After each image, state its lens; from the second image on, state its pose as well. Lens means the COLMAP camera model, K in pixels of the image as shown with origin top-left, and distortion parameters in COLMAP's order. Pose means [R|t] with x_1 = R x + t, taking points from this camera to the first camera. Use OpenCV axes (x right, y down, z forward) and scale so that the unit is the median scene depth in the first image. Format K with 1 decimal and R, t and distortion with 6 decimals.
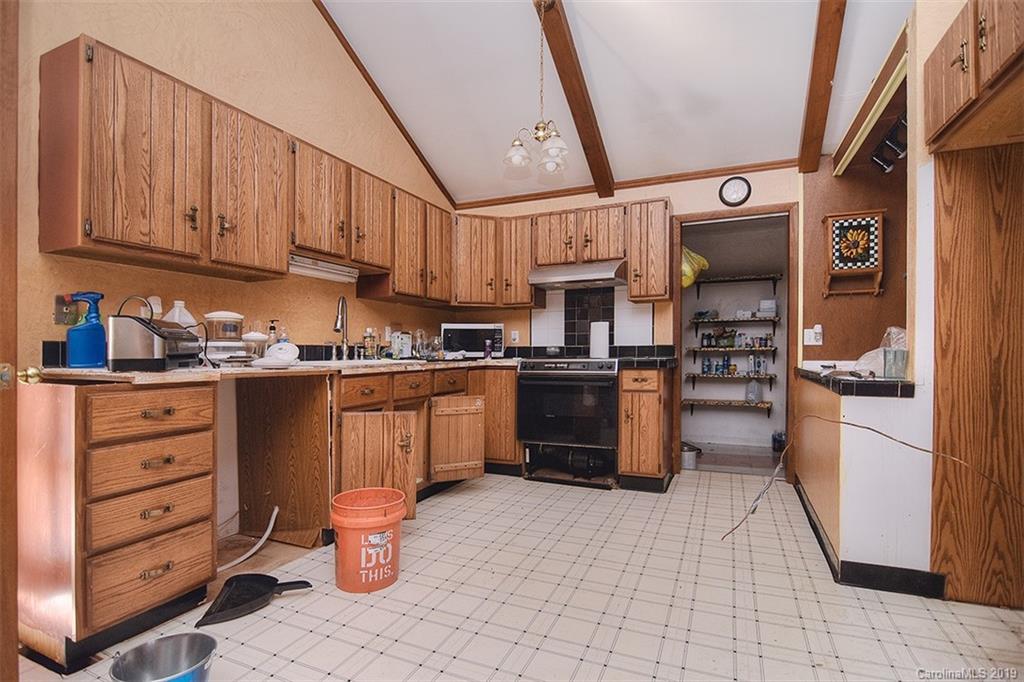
lens RADIAL K [[482.8, 0, 533.0], [0, 482.8, 338.9], [0, 0, 1]] dist [0.000092, -0.011136]
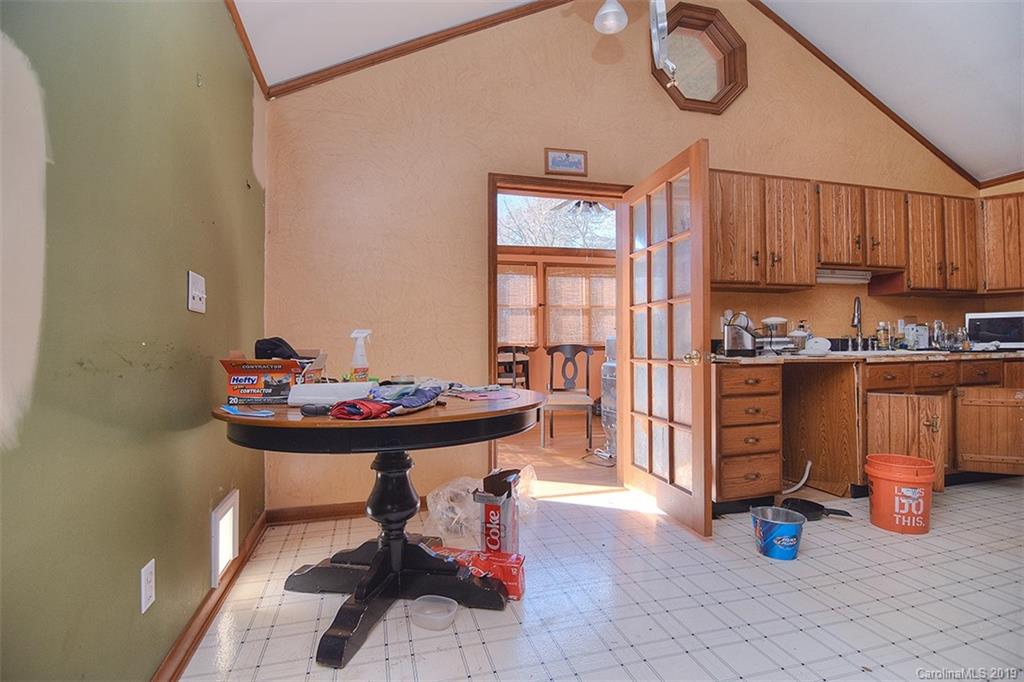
lens RADIAL K [[503.7, 0, 507.5], [0, 503.7, 337.1], [0, 0, 1]] dist [-0.000137, -0.012893]
pose [[0.607829, -0.019000, -0.793841, 0.073913], [0.030890, 0.999523, -0.000271, -0.020156], [0.793467, -0.024357, 0.608125, -0.547711]]
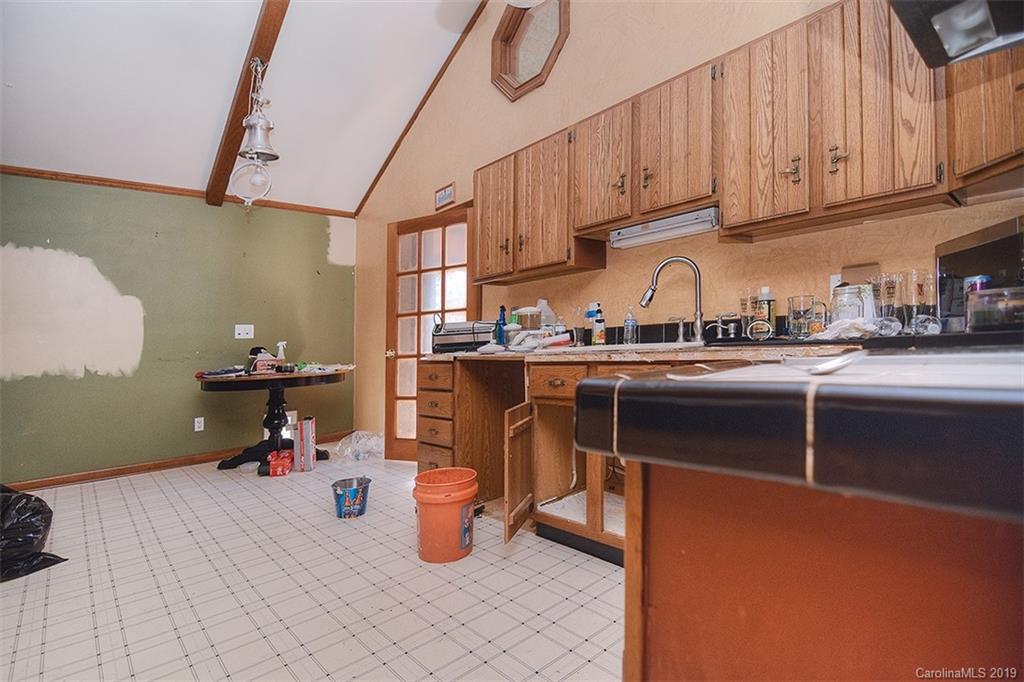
lens RADIAL K [[498.8, 0, 513.0], [0, 498.8, 322.9], [0, 0, 1]] dist [0.000174, -0.000027]
pose [[-0.444259, -0.014139, -0.895787, 0.540046], [0.071793, 0.996098, -0.051328, 0.046876], [0.893017, -0.087114, -0.441511, 1.460441]]
